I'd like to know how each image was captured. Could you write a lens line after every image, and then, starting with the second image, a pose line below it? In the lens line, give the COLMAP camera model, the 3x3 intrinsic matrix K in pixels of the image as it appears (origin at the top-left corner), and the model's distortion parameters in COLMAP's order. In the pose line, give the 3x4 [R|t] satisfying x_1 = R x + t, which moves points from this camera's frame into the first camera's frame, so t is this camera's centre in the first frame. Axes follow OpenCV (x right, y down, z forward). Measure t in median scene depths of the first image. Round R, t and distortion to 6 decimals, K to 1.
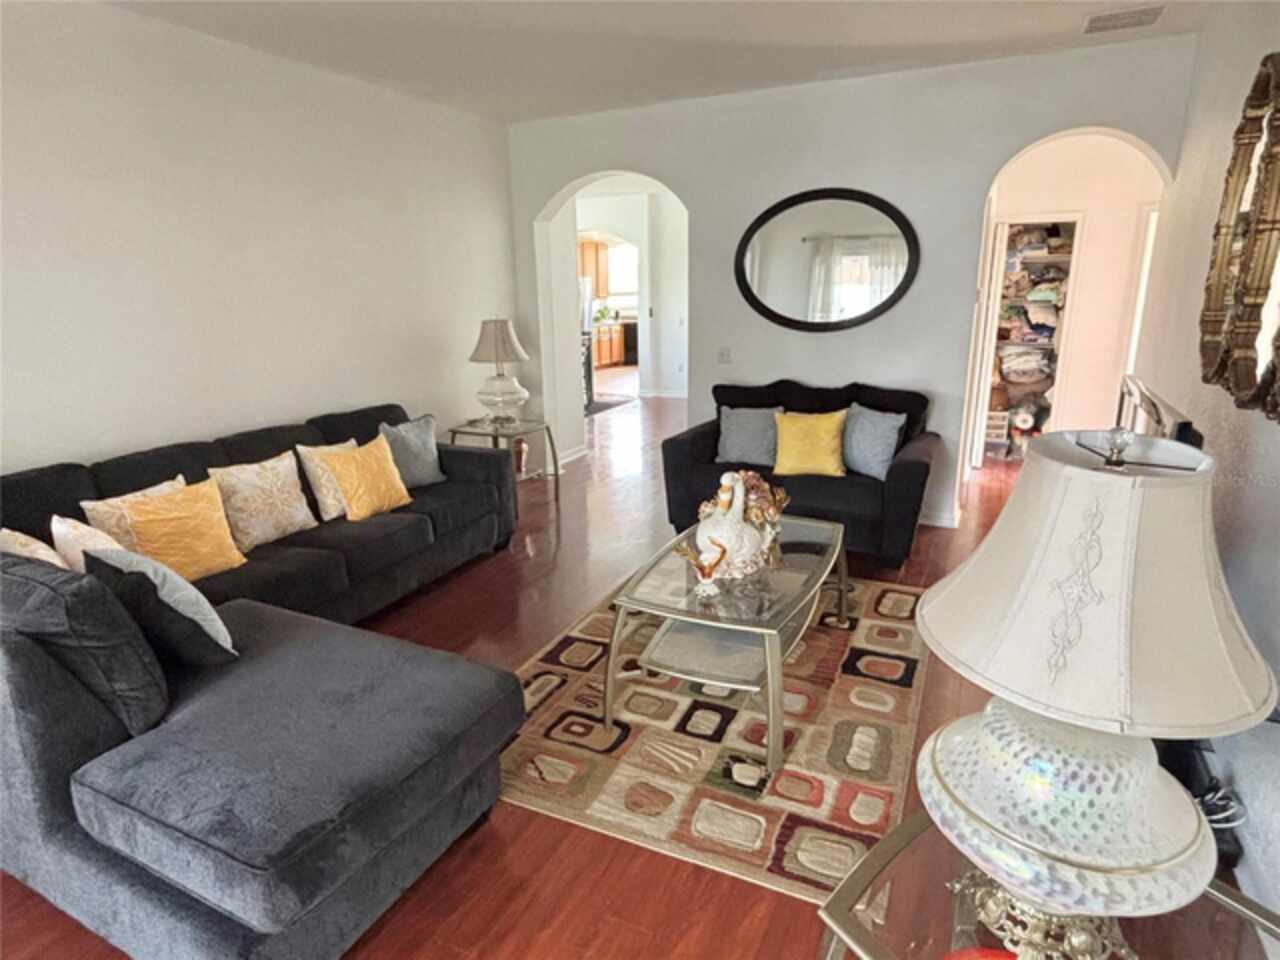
lens RADIAL K [[717.6, 0, 640.0], [0, 717.6, 480.0], [0, 0, 1]] dist [0.002364, 0.000307]
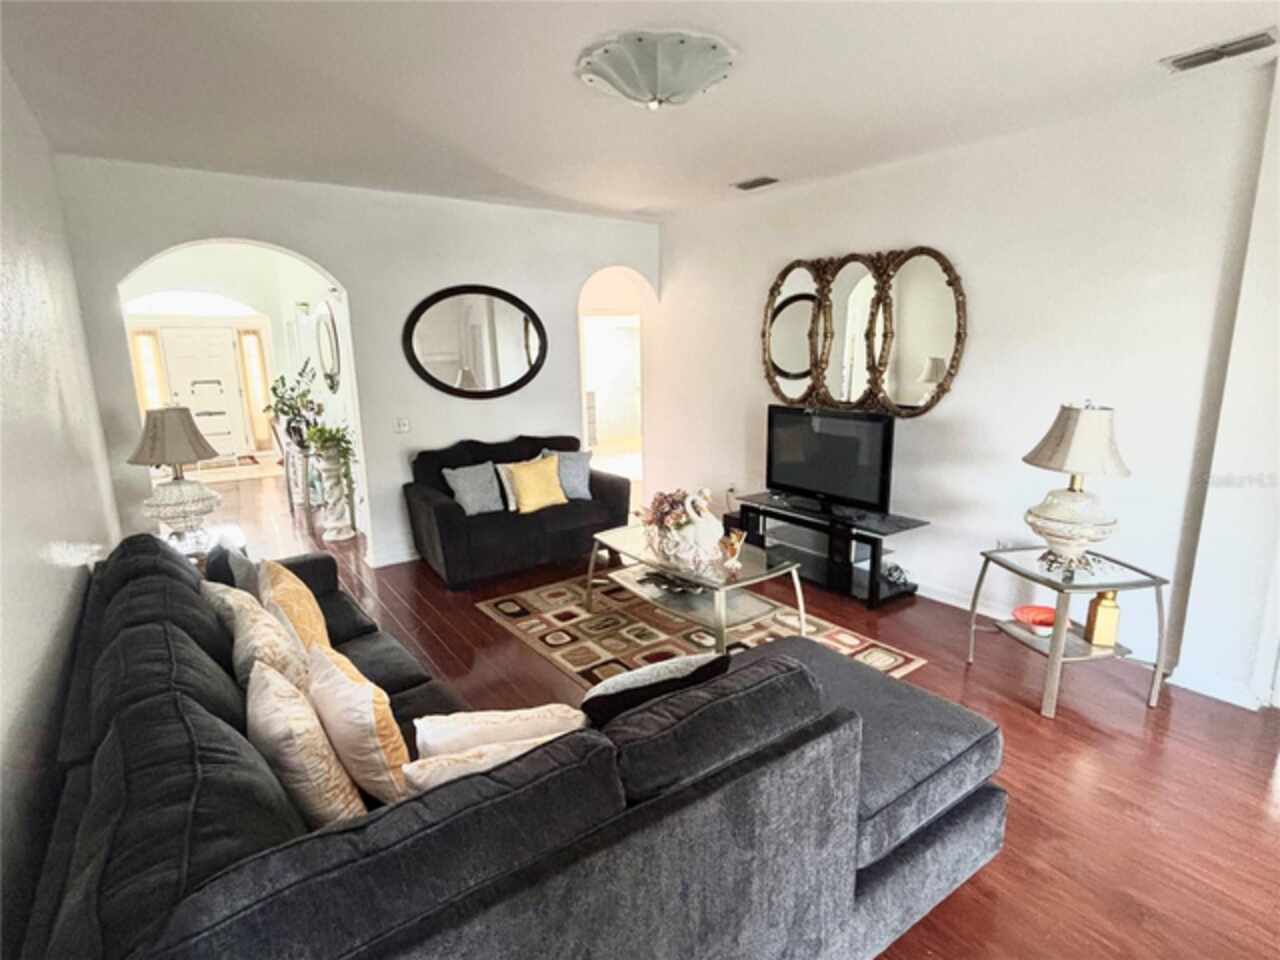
lens RADIAL K [[644.2, 0, 640.0], [0, 644.2, 480.0], [0, 0, 1]] dist [-0.000800, -0.000065]
pose [[0.480153, -0.166084, 0.861318, -0.604468], [0.233065, 0.970774, 0.057265, -0.074644], [-0.845656, 0.173247, 0.504828, 0.254810]]
